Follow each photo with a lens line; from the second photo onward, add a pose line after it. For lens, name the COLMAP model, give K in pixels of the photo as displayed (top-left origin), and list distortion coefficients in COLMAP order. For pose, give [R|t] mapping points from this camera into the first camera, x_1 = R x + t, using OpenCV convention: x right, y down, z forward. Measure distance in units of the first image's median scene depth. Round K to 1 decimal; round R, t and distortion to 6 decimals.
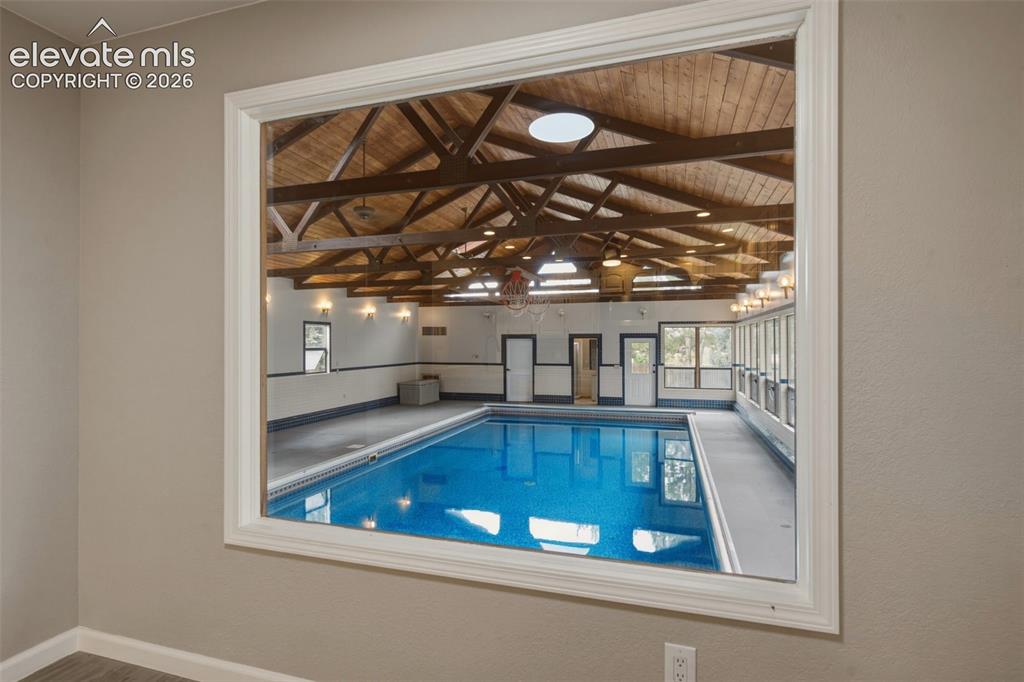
lens RADIAL K [[503.4, 0, 512.0], [0, 503.4, 341.0], [0, 0, 1]] dist [-0.000524, -0.000554]
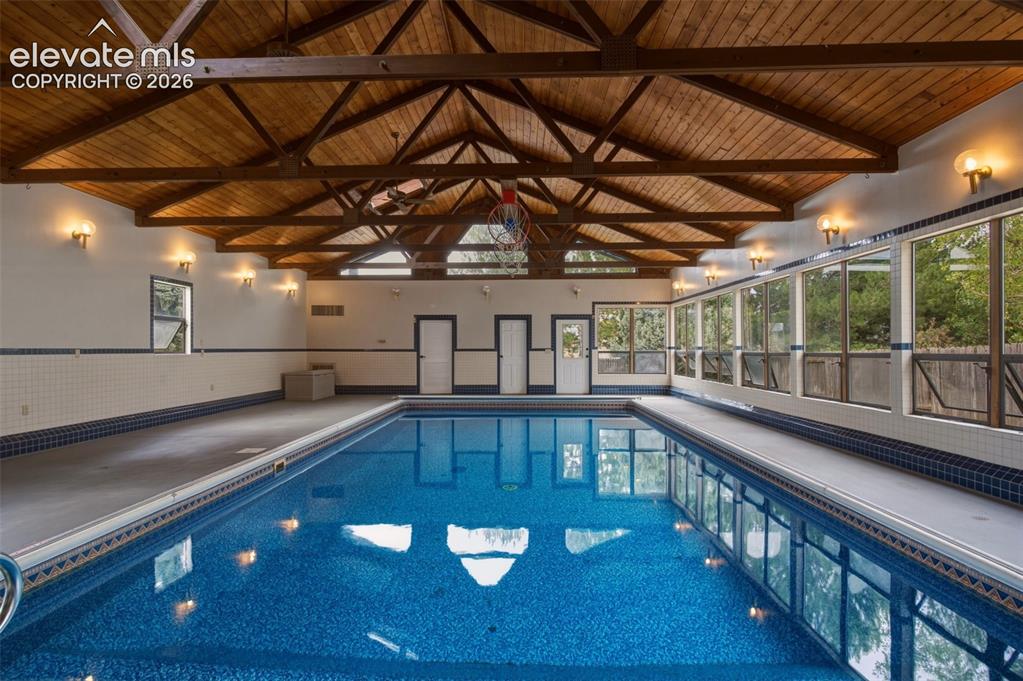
lens RADIAL K [[490.5, 0, 508.5], [0, 490.5, 349.1], [0, 0, 1]] dist [0.001161, -0.000505]
pose [[0.963686, -0.000948, 0.267037, -0.095425], [0.000075, 0.999995, 0.003278, 0.045003], [-0.267039, -0.003139, 0.963681, 0.176892]]
